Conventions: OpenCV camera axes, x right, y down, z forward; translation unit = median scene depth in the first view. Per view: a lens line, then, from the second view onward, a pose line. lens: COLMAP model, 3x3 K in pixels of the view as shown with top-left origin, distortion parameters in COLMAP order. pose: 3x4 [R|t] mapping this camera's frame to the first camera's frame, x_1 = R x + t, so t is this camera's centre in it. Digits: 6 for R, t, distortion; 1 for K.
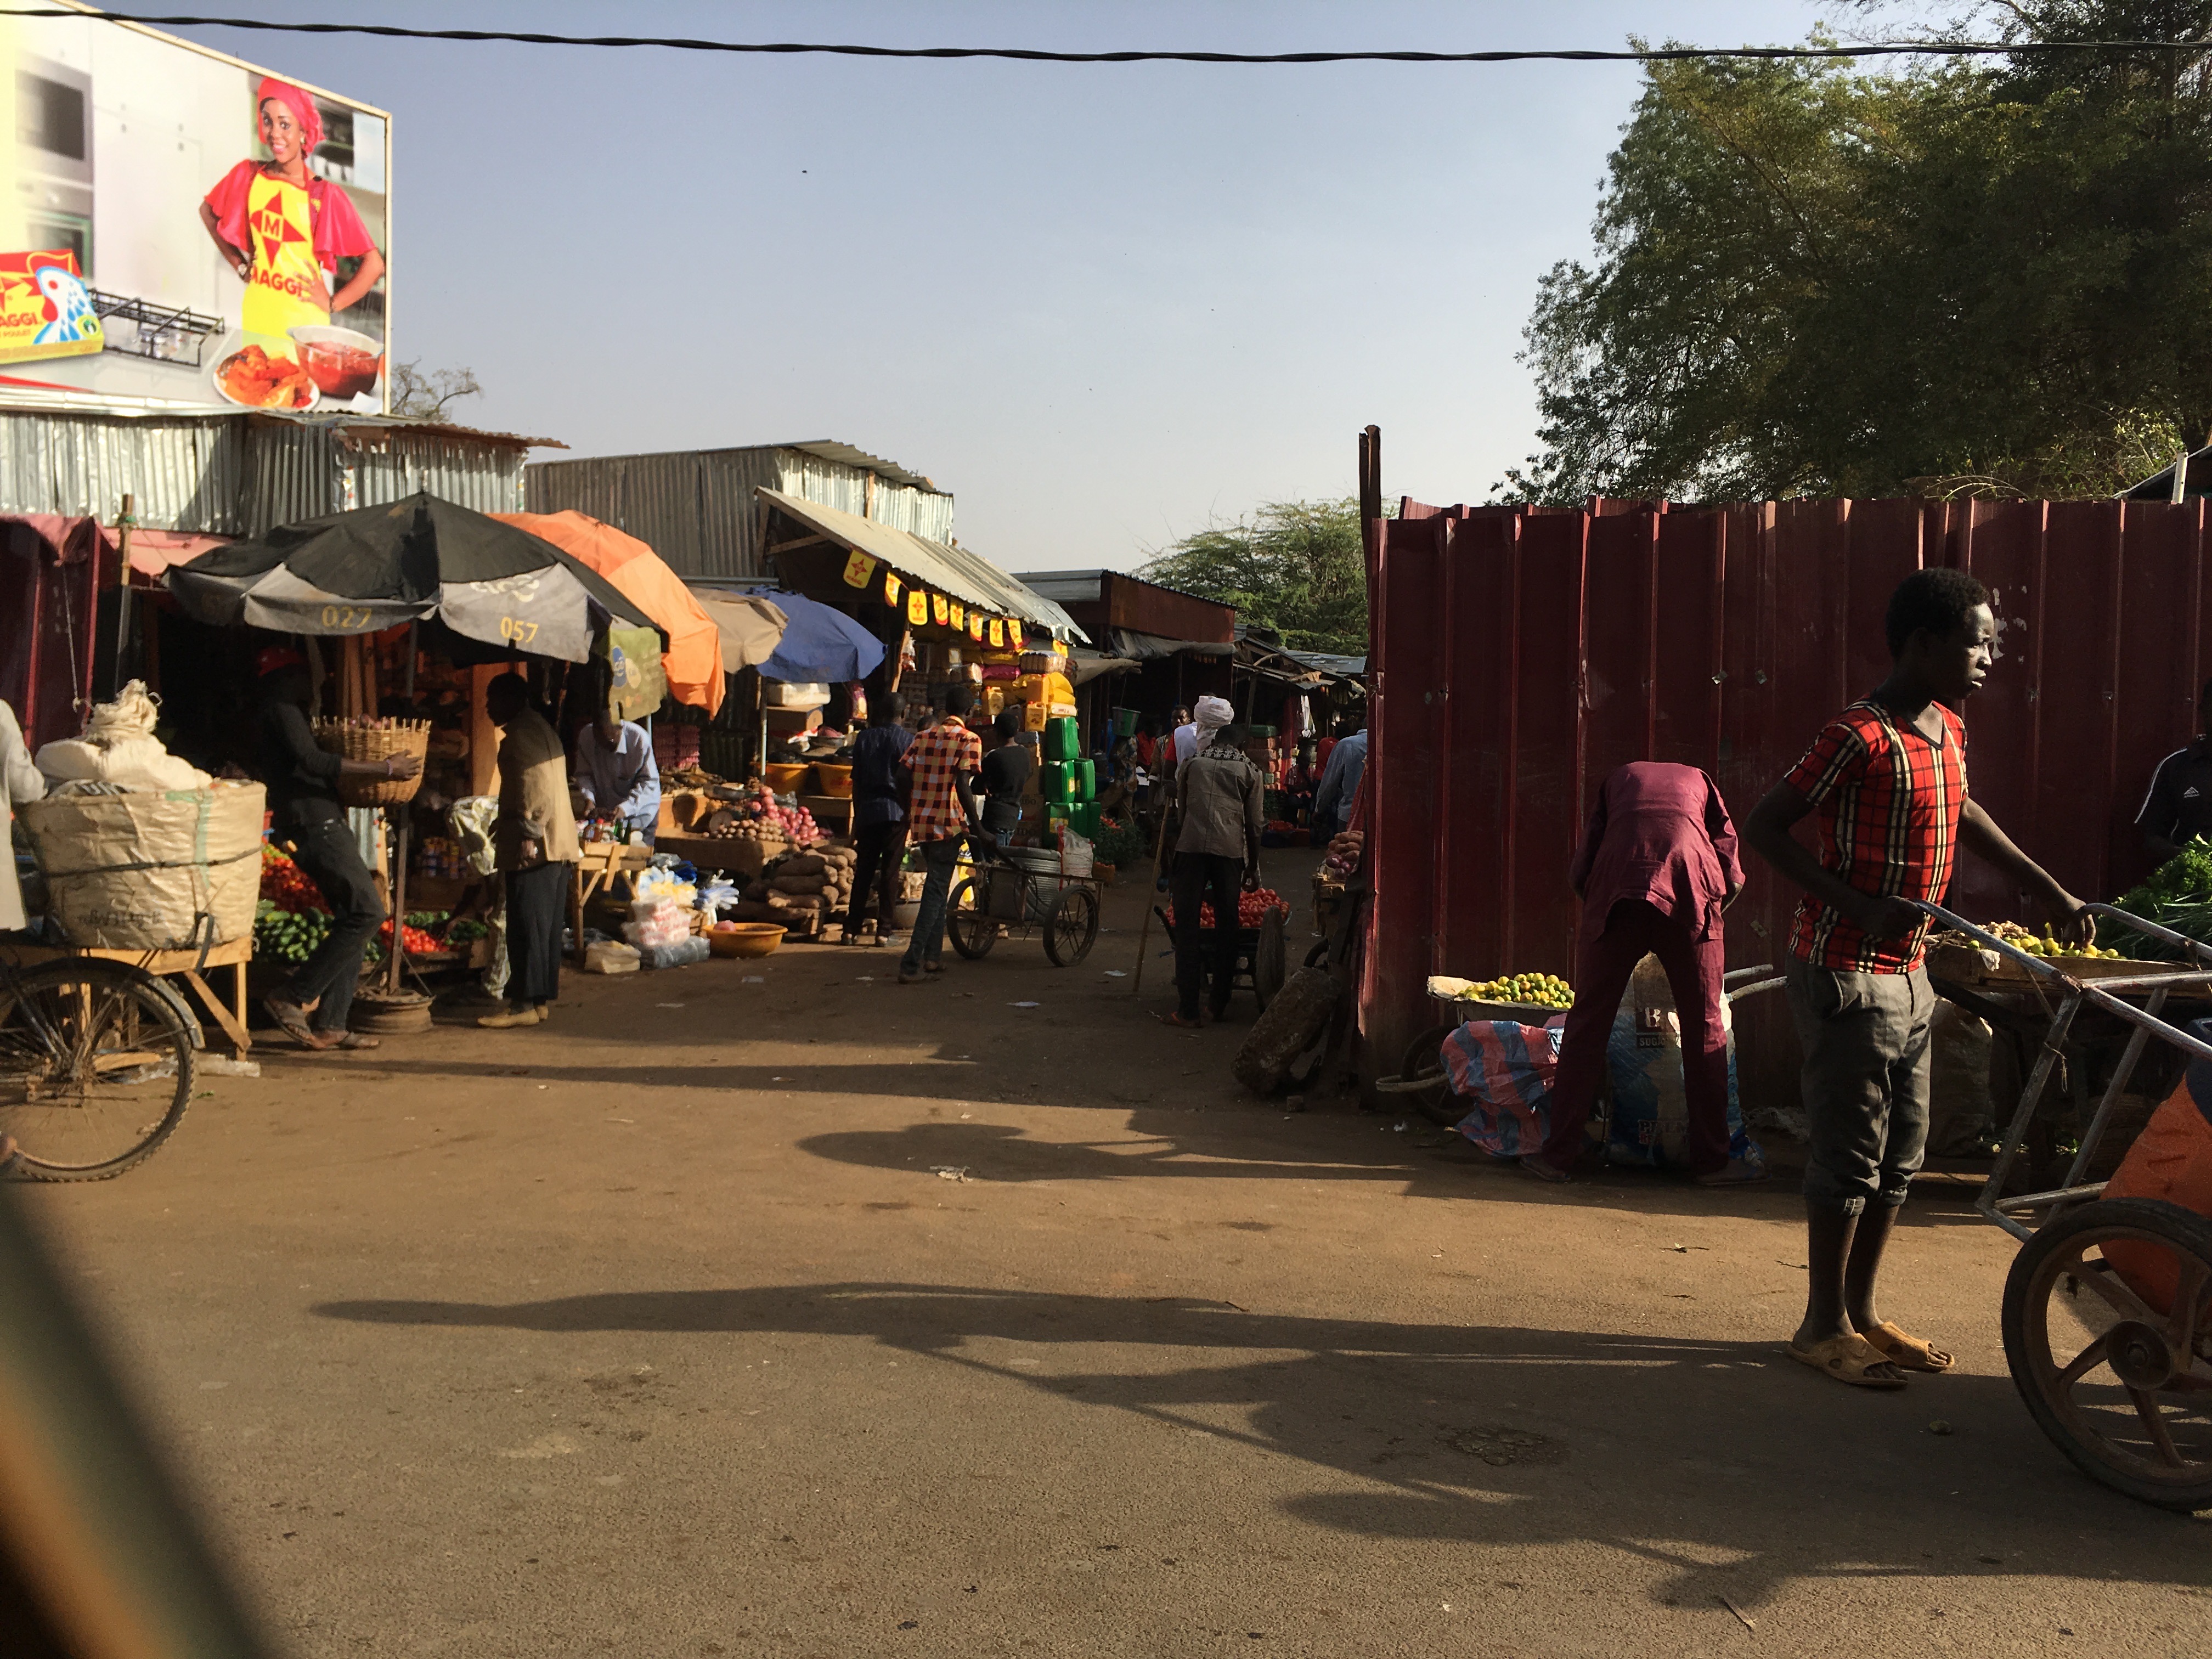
lens RADIAL K [[1861.3, 0, 1071.6], [0, 1861.3, 822.4], [0, 0, 1]] dist [0.055630, -0.081646]
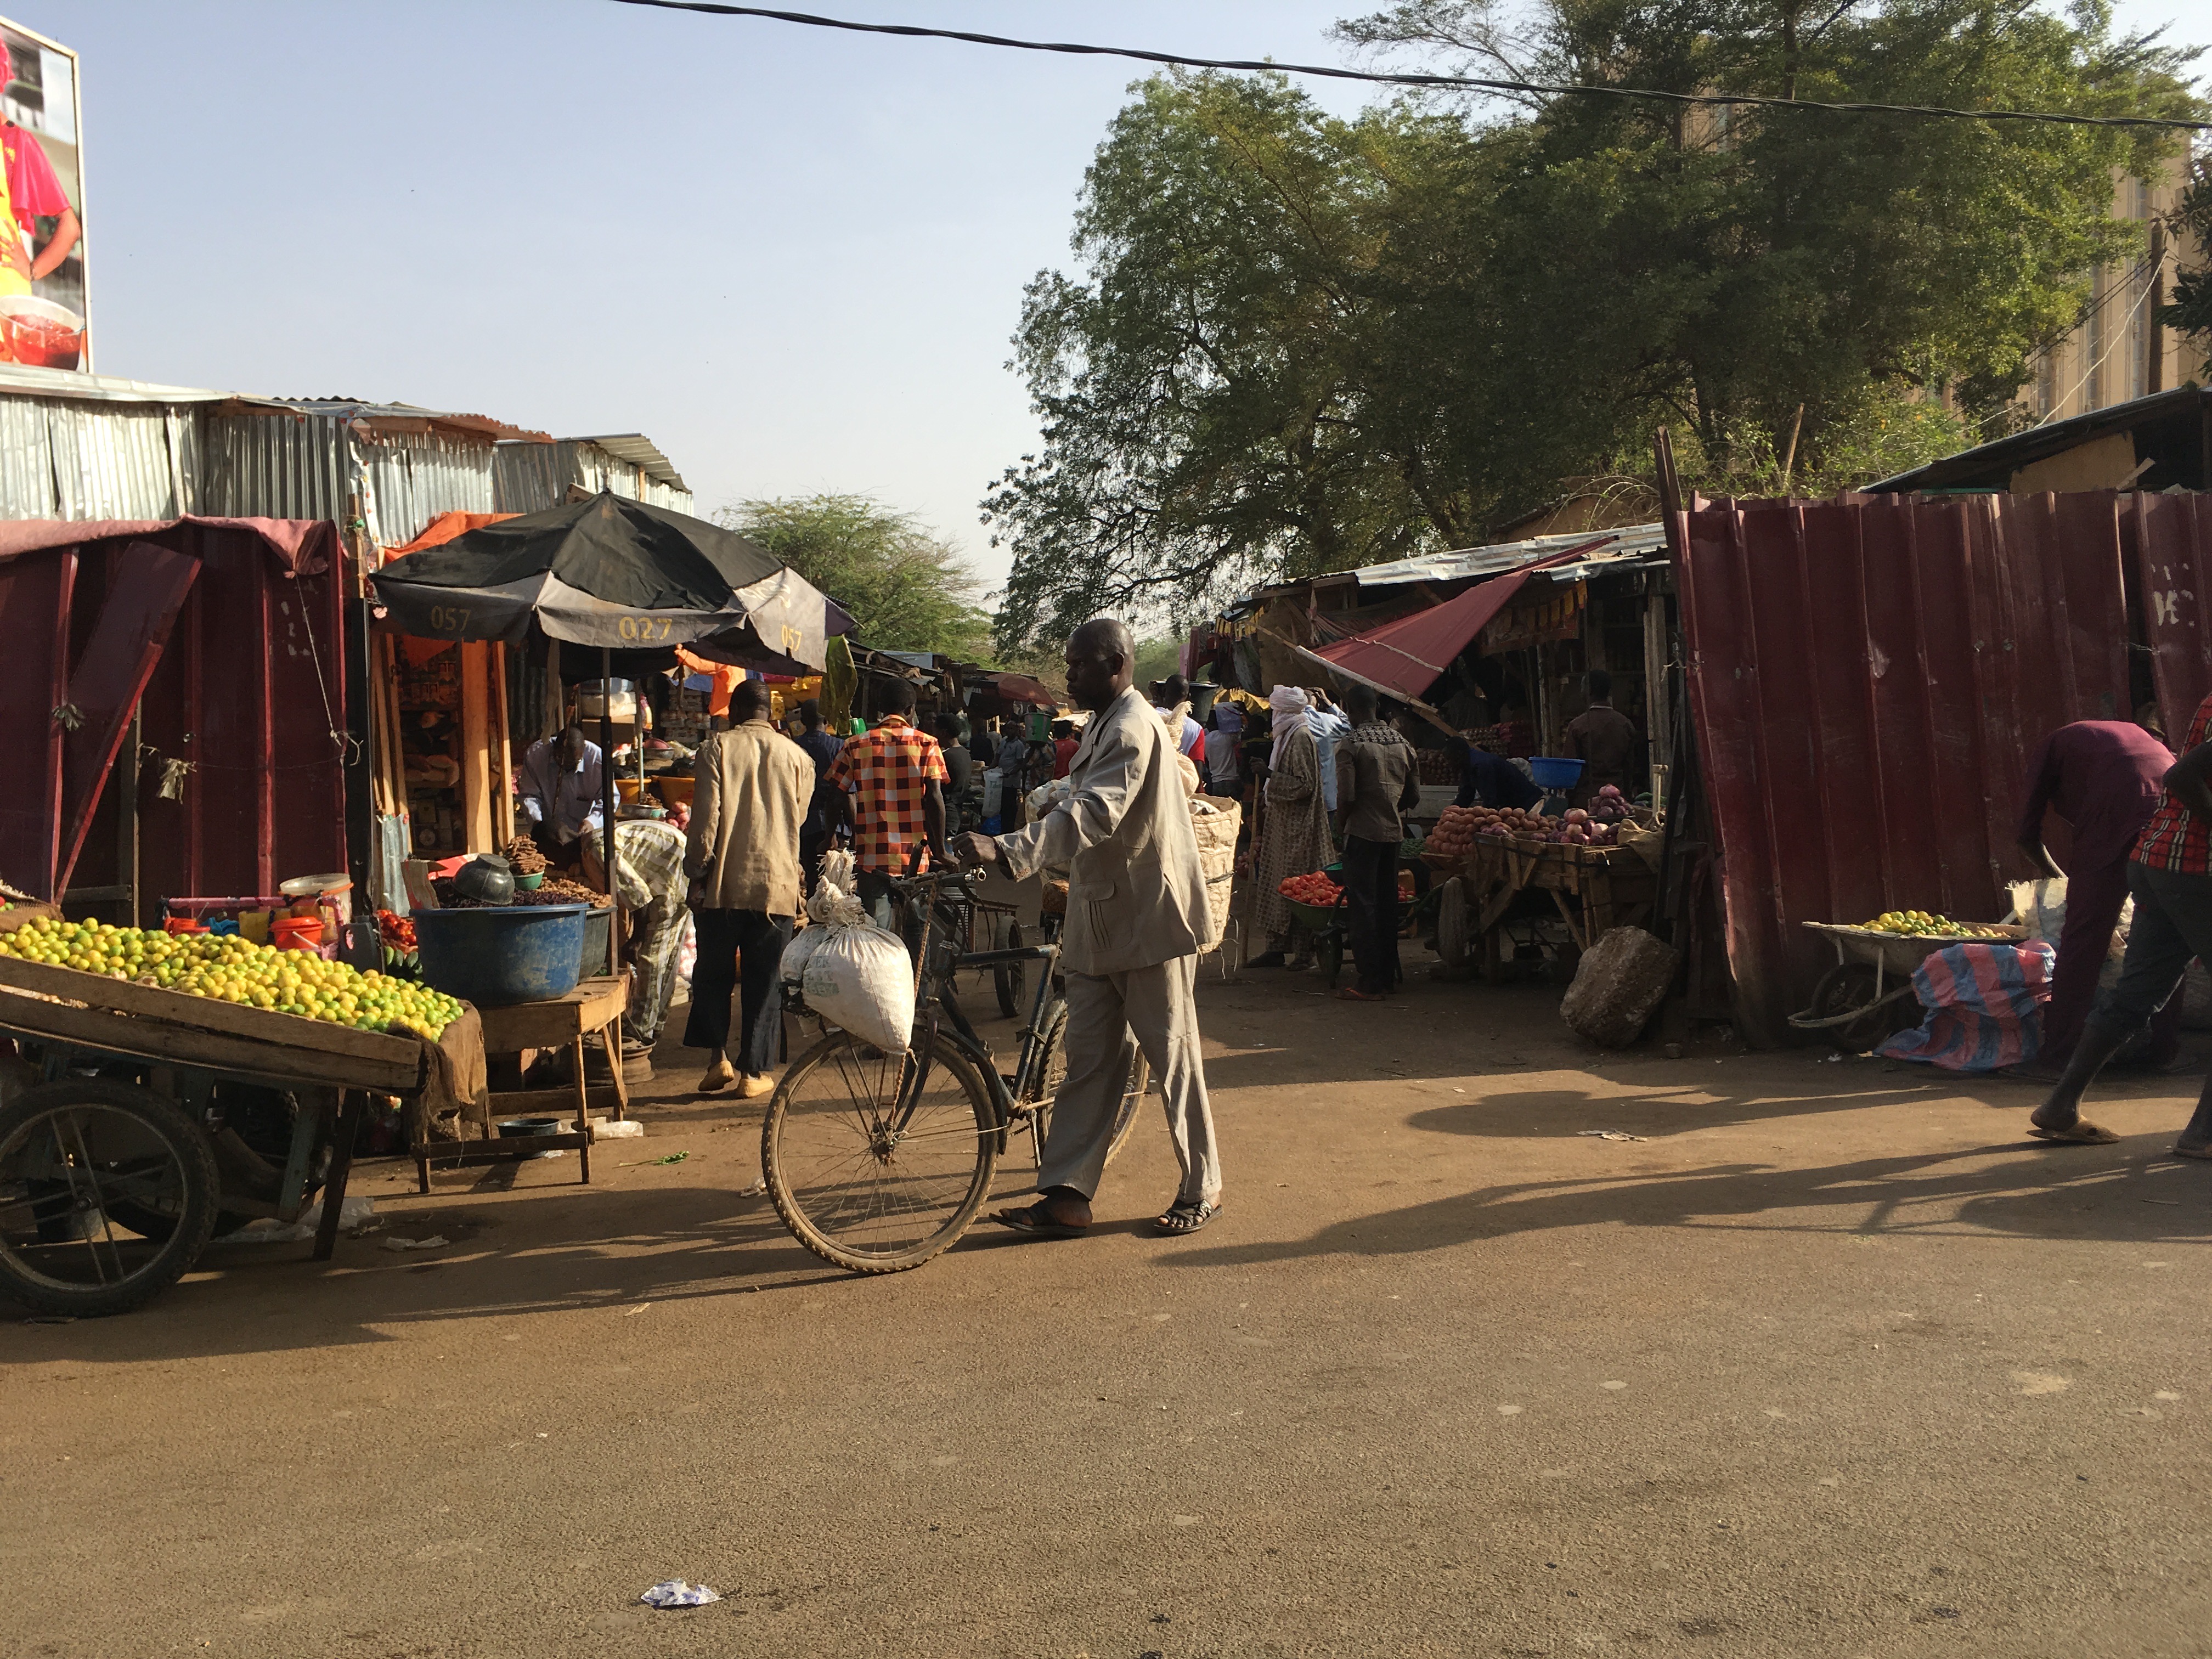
lens RADIAL K [[1861.3, 0, 1071.6], [0, 1861.3, 822.4], [0, 0, 1]] dist [0.055630, -0.081646]
pose [[0.940358, -0.061056, 0.334663, -0.251748], [0.060627, 0.998091, 0.011739, -0.006783], [-0.334741, 0.009251, 0.942265, 0.038063]]
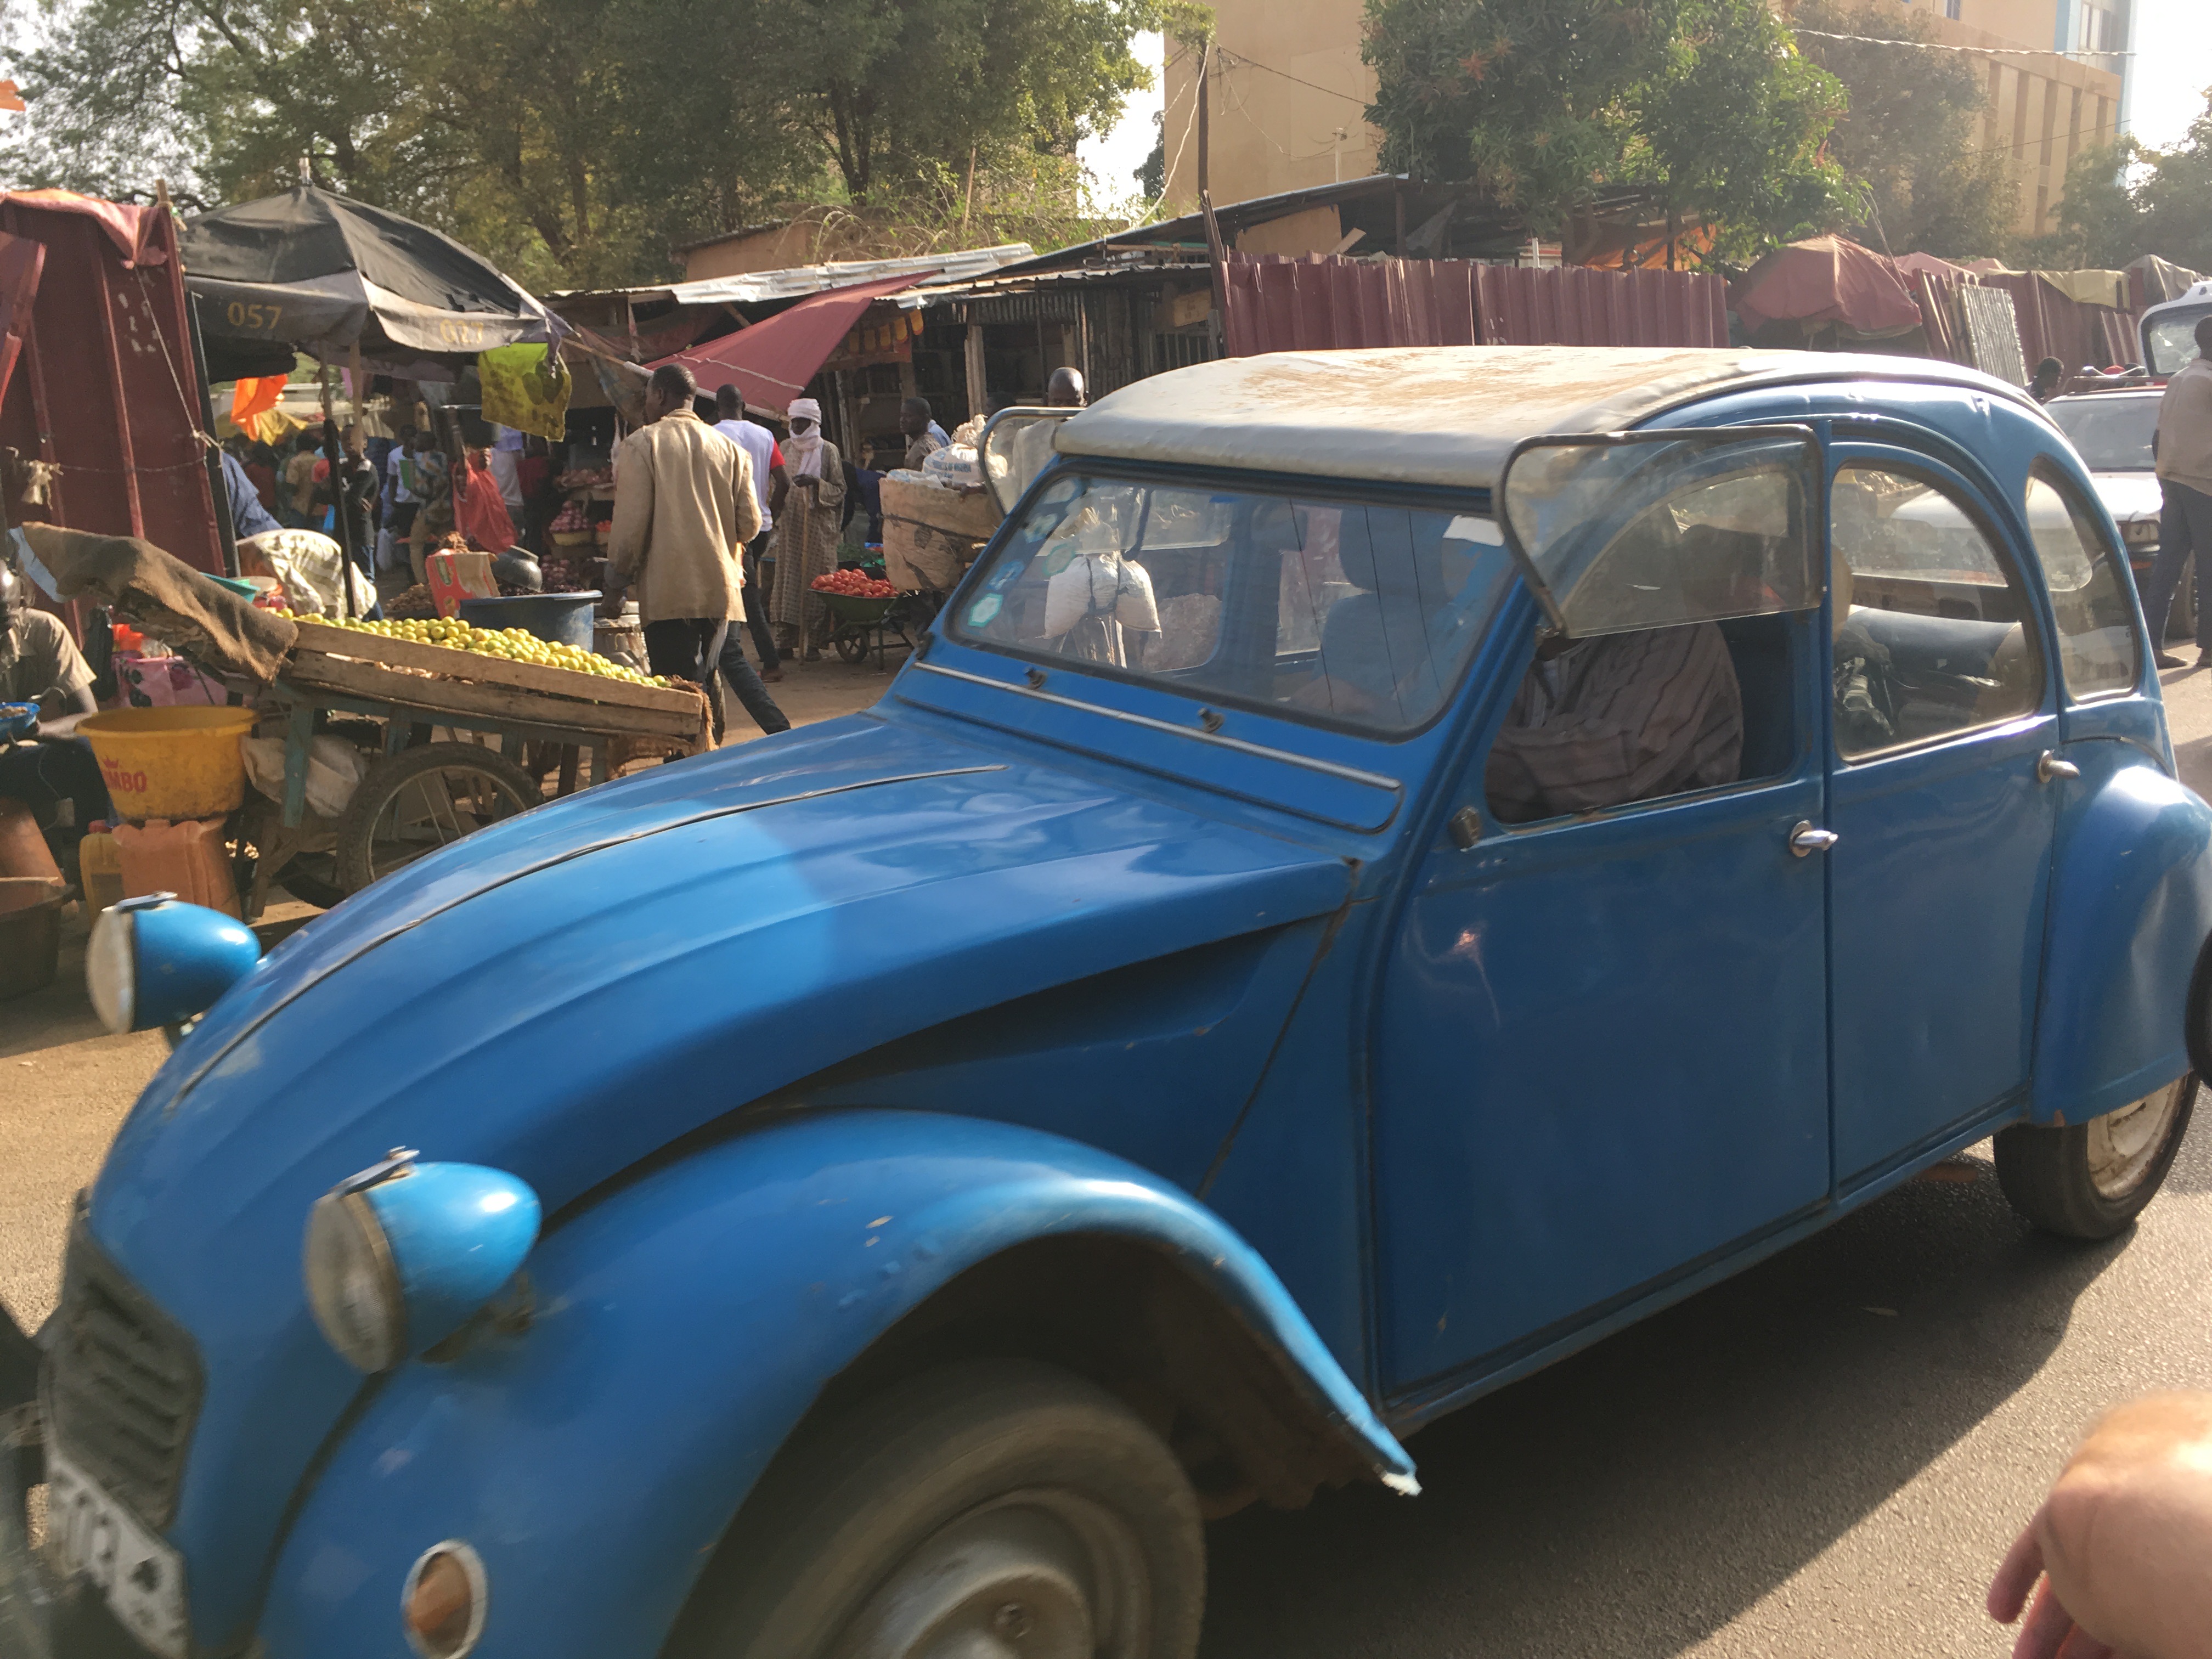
lens RADIAL K [[1907.4, 0, 1106.0], [0, 1907.4, 829.5], [0, 0, 1]] dist [0.050220, -0.101944]
pose [[0.616665, -0.195418, 0.762585, -0.485904], [0.073347, 0.978748, 0.191499, -0.013227], [-0.783801, -0.062157, 0.617893, 0.070380]]
